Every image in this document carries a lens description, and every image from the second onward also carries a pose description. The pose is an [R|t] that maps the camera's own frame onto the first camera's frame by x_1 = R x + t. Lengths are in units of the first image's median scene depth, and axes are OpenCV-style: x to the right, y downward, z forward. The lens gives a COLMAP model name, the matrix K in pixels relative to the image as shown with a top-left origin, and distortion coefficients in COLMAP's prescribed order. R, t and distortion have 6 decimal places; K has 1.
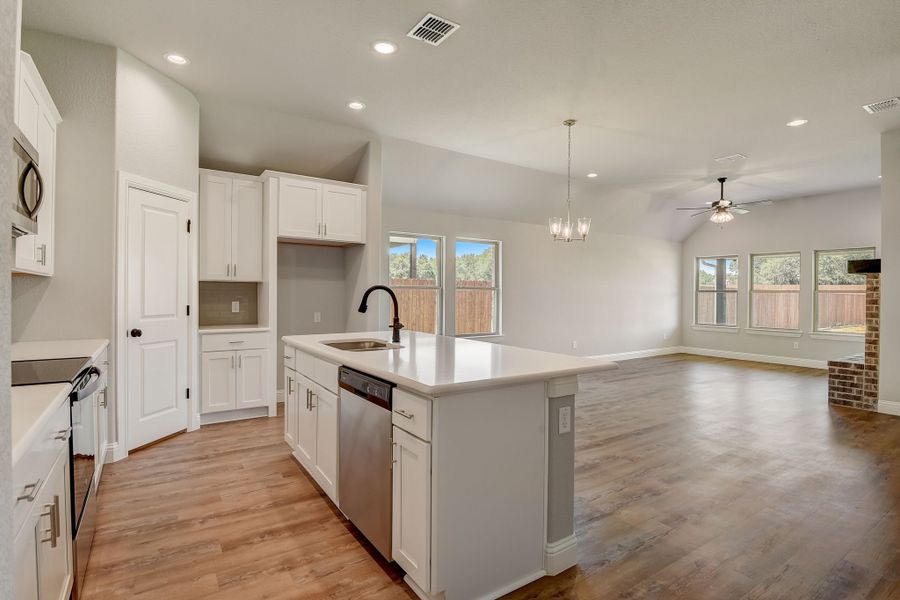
lens RADIAL K [[450.1, 0, 448.8], [0, 450.1, 294.3], [0, 0, 1]] dist [-0.001890, -0.019554]
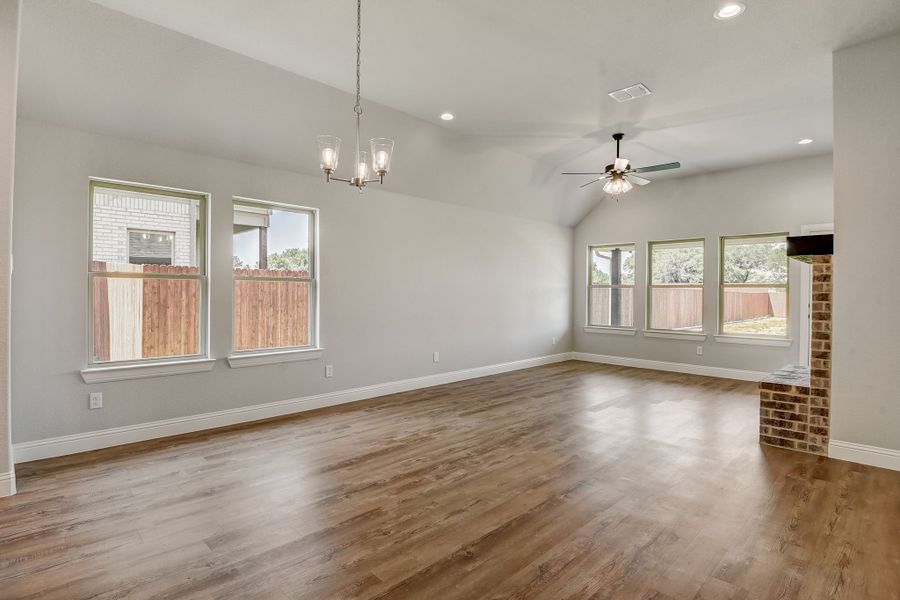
lens RADIAL K [[450.1, 0, 448.8], [0, 450.1, 294.3], [0, 0, 1]] dist [-0.001890, -0.019554]
pose [[0.981851, -0.001233, 0.189651, 0.161846], [0.000595, 0.999994, 0.003418, 0.006544], [-0.189654, -0.003243, 0.981846, 0.269848]]
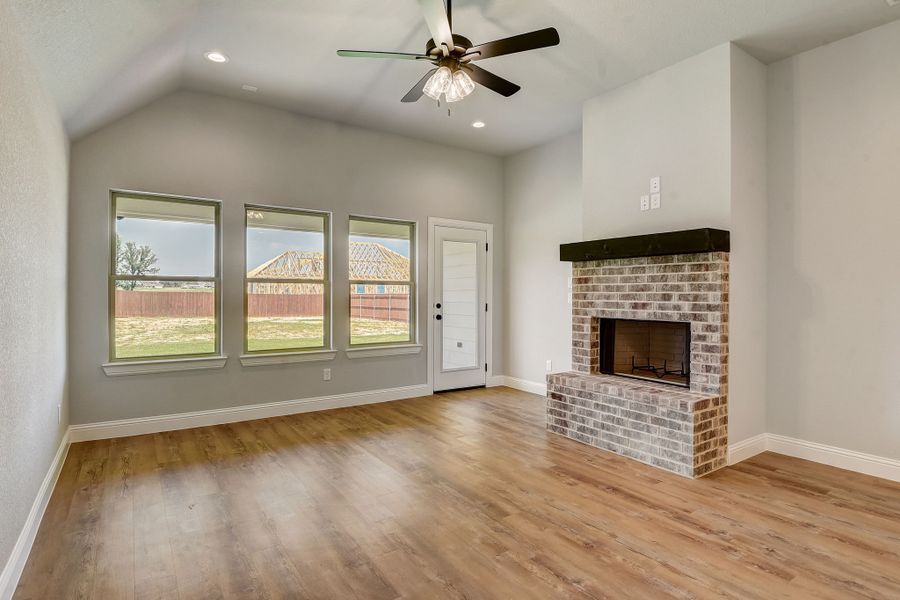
lens RADIAL K [[450.1, 0, 448.8], [0, 450.1, 294.3], [0, 0, 1]] dist [-0.001890, -0.019554]
pose [[-0.026622, -0.008865, 0.999606, 0.200353], [-0.003972, 0.999954, 0.008763, 0.005713], [-0.999638, -0.003737, -0.026656, 0.889956]]
